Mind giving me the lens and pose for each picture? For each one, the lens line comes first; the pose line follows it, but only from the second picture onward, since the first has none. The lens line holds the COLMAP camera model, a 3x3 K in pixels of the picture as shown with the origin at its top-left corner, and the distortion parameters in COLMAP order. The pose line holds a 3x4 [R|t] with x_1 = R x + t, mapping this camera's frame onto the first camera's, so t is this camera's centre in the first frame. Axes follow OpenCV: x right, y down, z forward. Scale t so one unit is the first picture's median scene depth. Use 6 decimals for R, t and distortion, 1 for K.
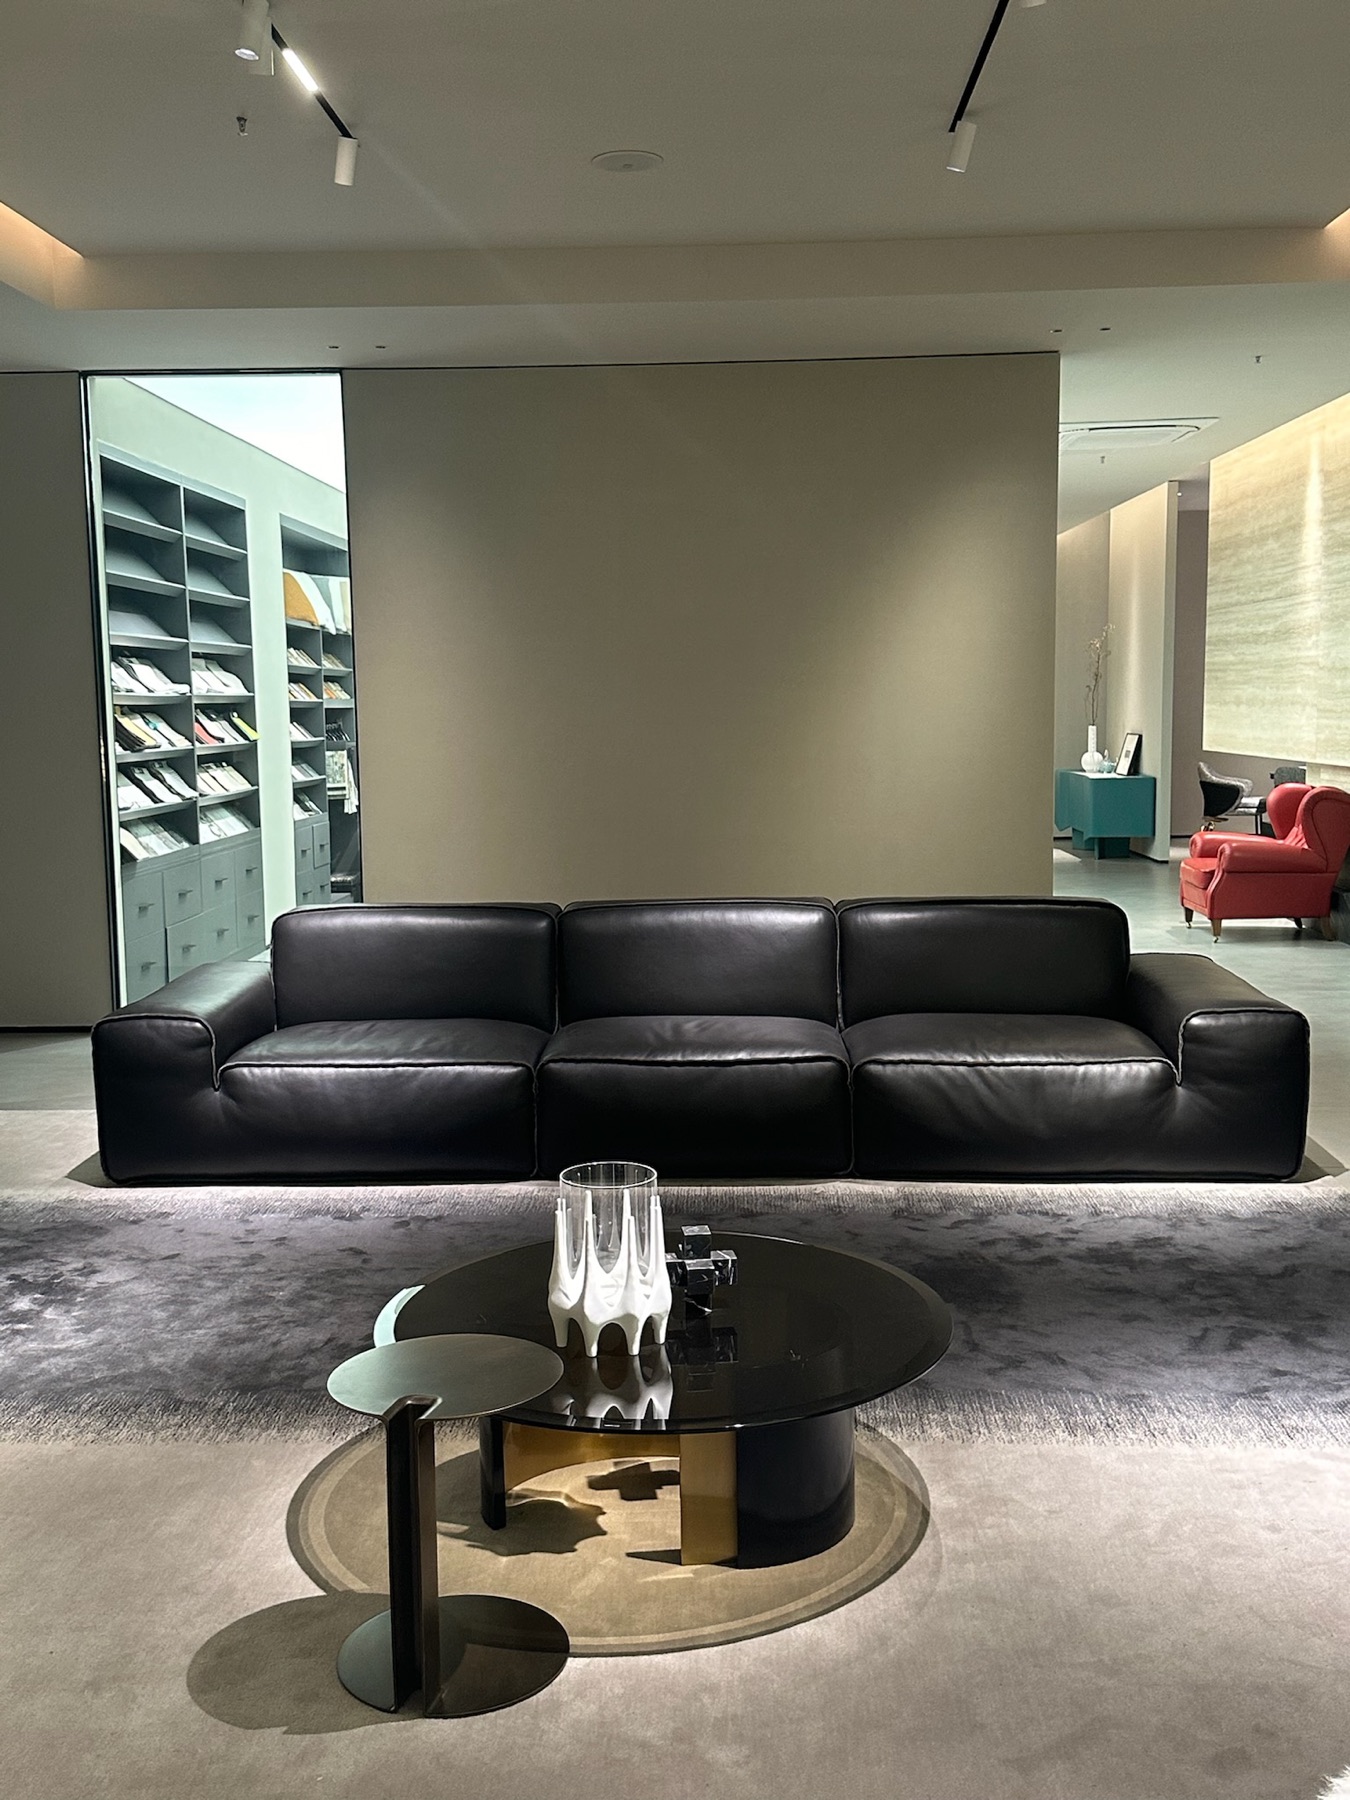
lens RADIAL K [[1840.3, 0, 671.8], [0, 1840.3, 876.6], [0, 0, 1]] dist [0.207041, -0.493877]
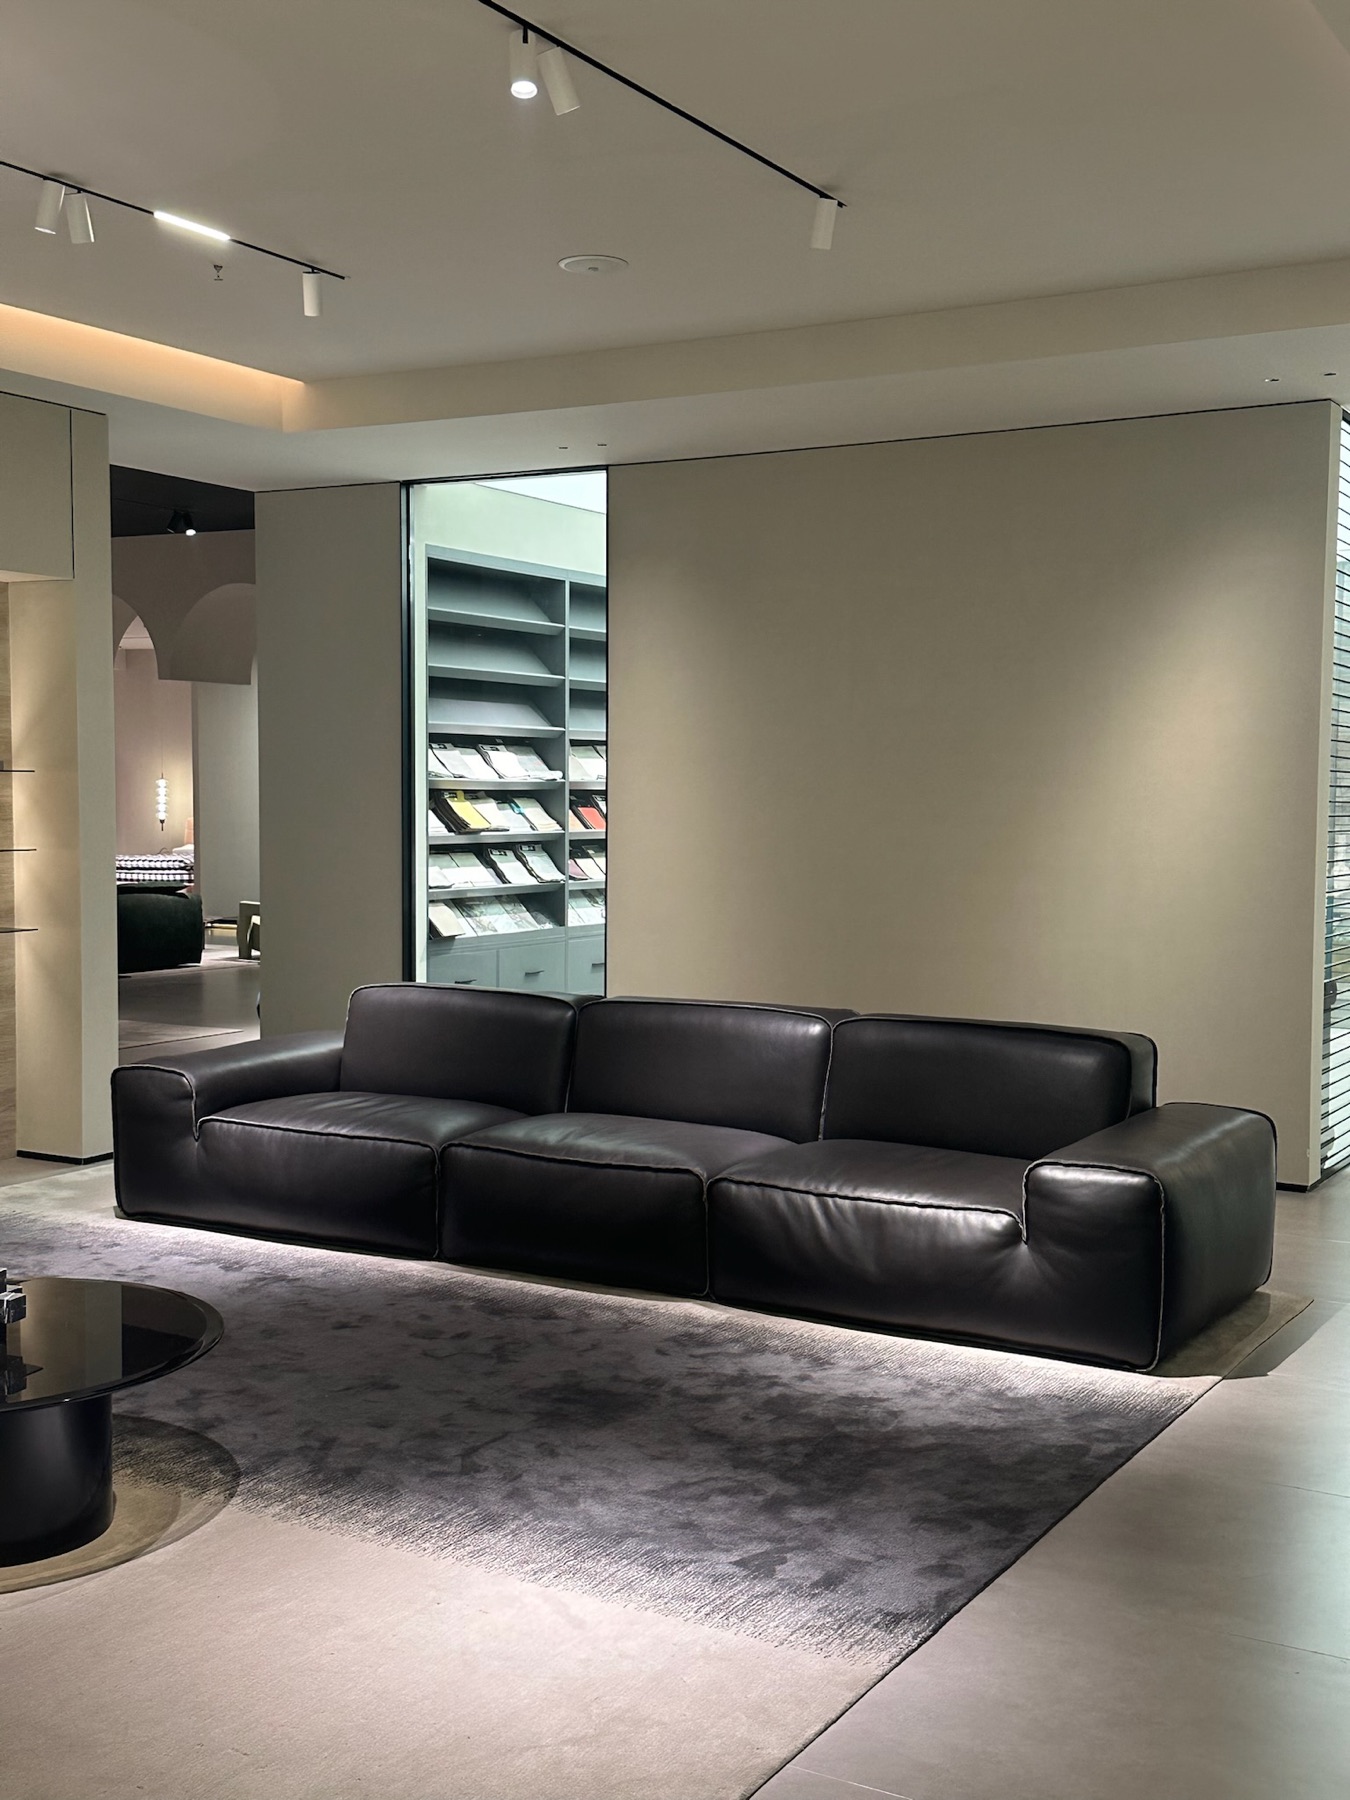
lens RADIAL K [[2057.0, 0, 675.0], [0, 2057.0, 900.0], [0, 0, 1]] dist [0.125480, -0.007089]
pose [[0.883035, 0.047560, -0.466891, 0.571387], [-0.065988, 0.997551, -0.023187, -0.016605], [0.464645, 0.051284, 0.884011, 0.046900]]
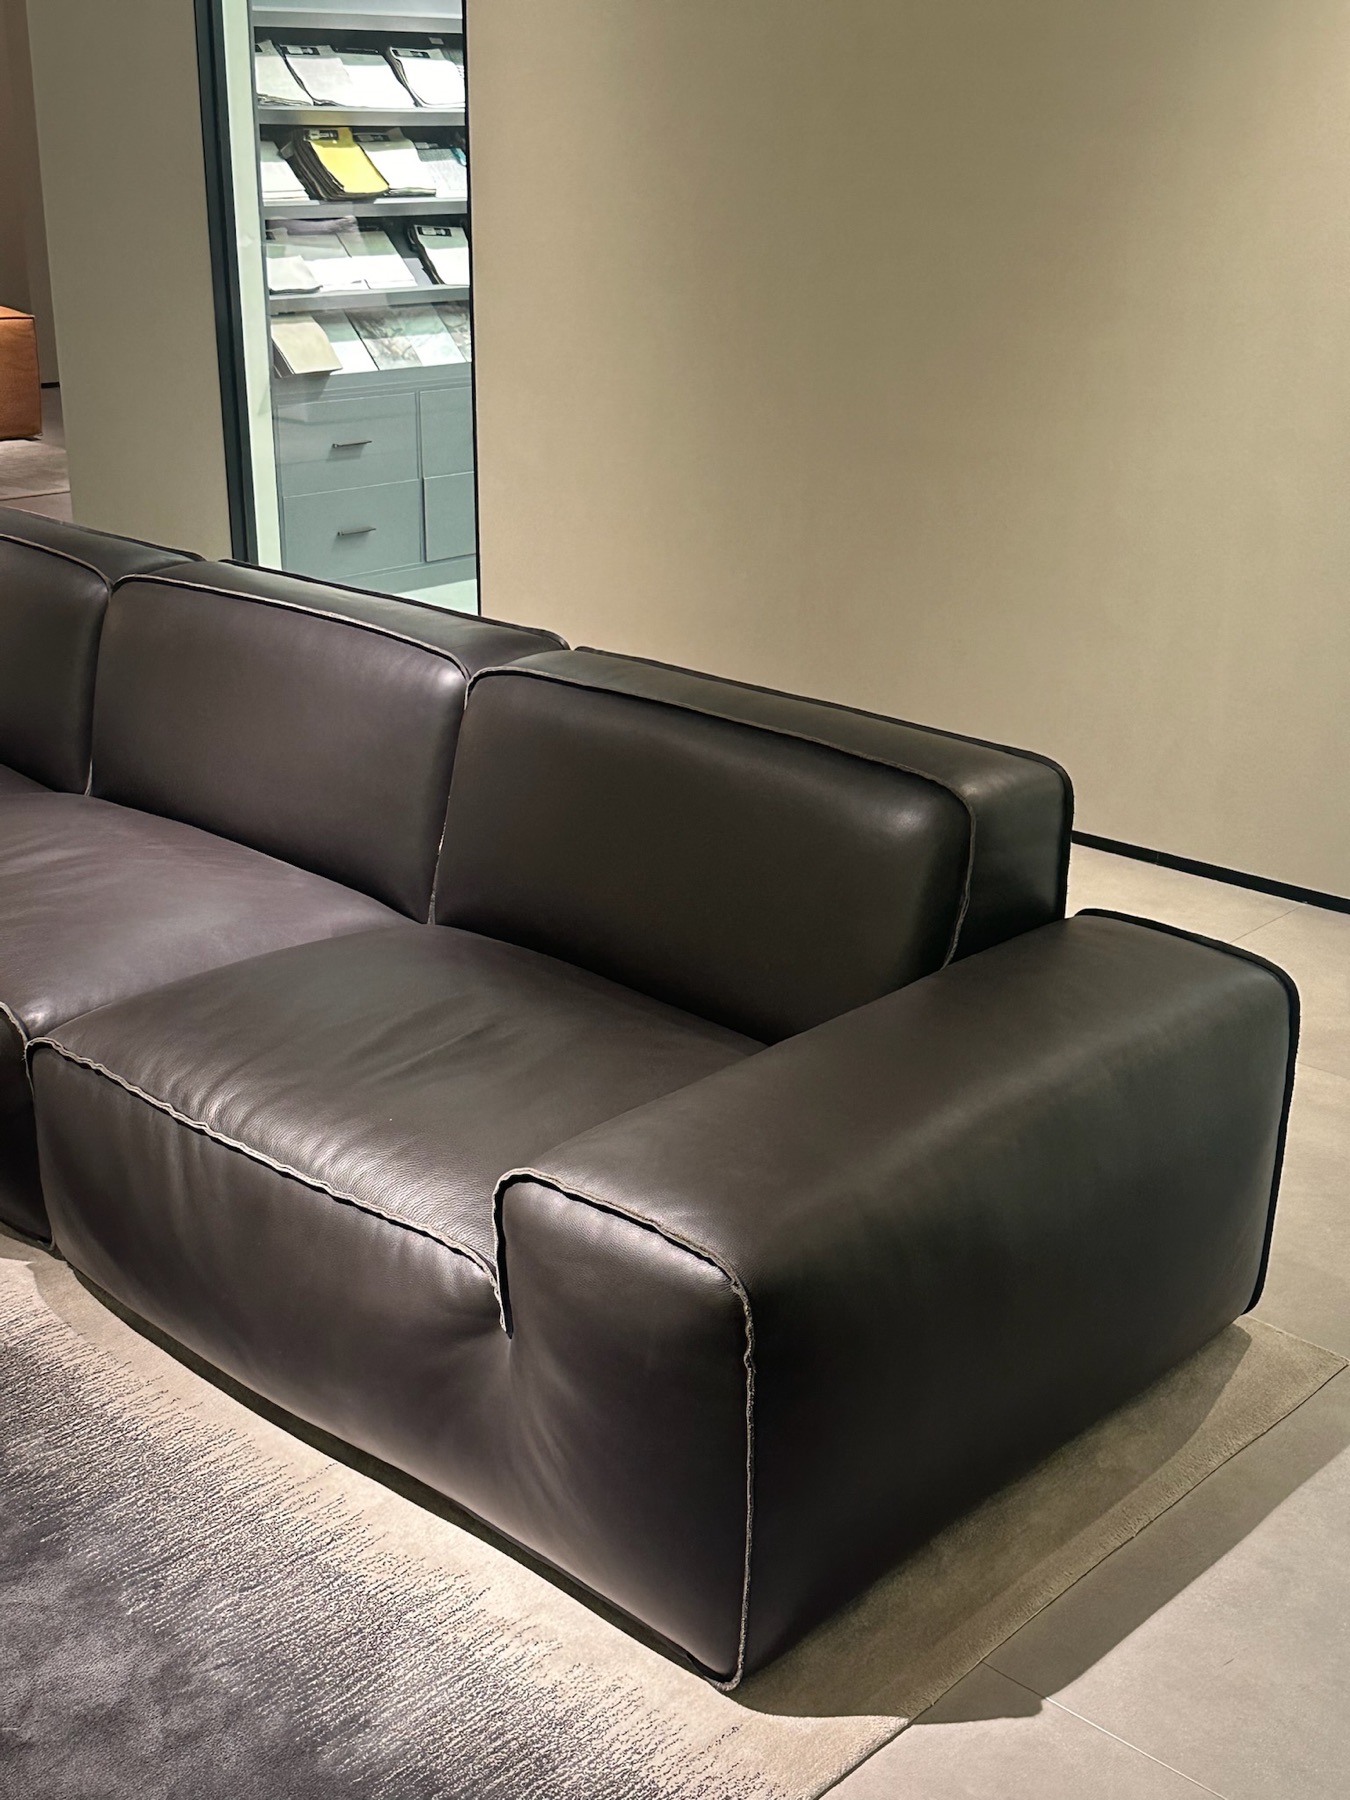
lens RADIAL K [[2196.8, 0, 675.0], [0, 2196.8, 900.0], [0, 0, 1]] dist [0.240387, -0.596536]
pose [[0.759798, 0.244297, -0.602516, 0.539384], [-0.086590, 0.956488, 0.278626, -0.097352], [0.644367, -0.159527, 0.747892, 0.698227]]
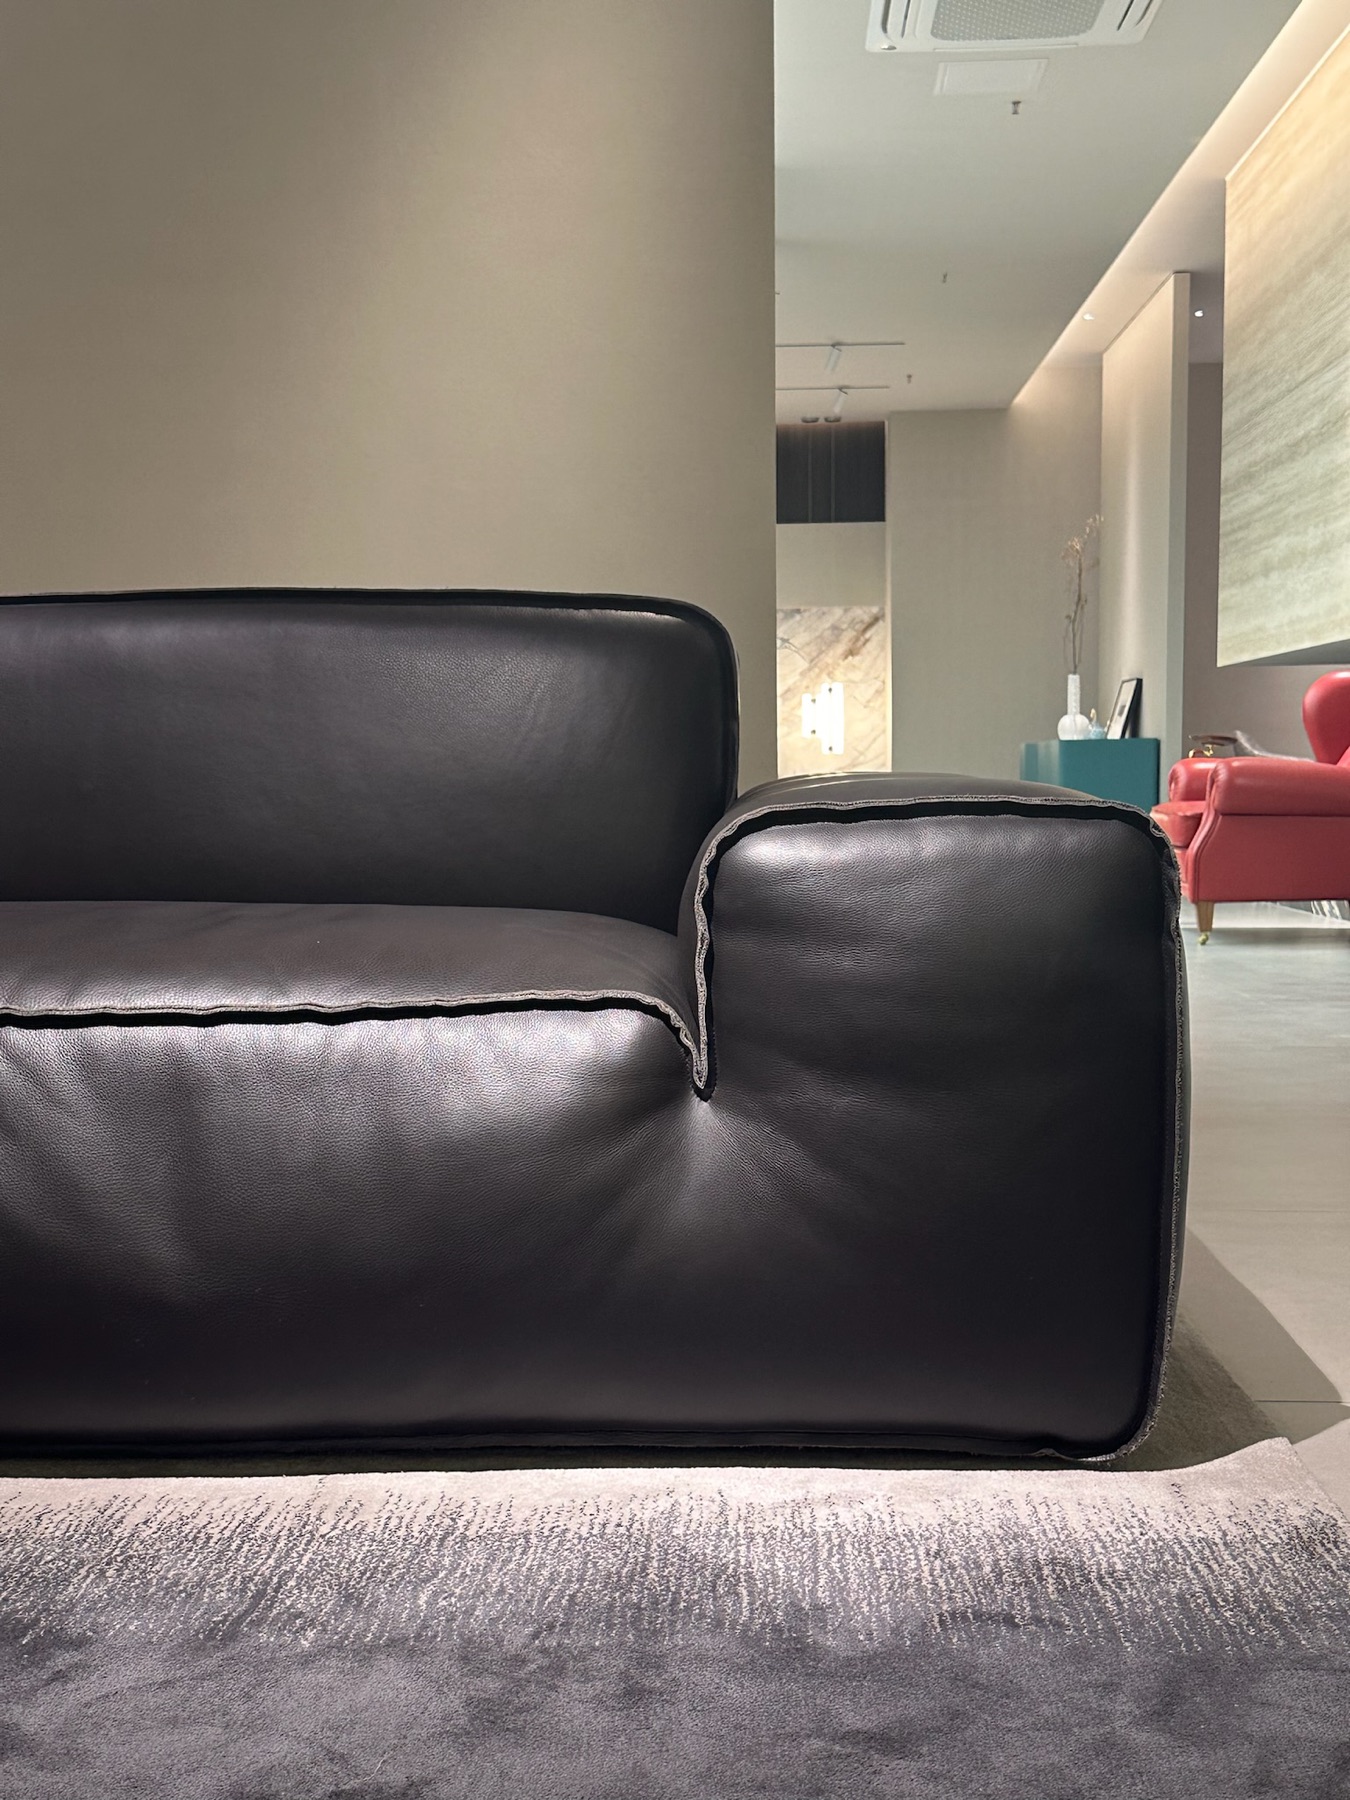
lens RADIAL K [[2196.8, 0, 675.0], [0, 2196.8, 900.0], [0, 0, 1]] dist [0.240387, -0.596536]
pose [[0.999990, 0.004380, 0.000908, 0.265547], [-0.004342, 0.999253, -0.038390, 0.095235], [-0.001075, 0.038386, 0.999262, 0.678993]]
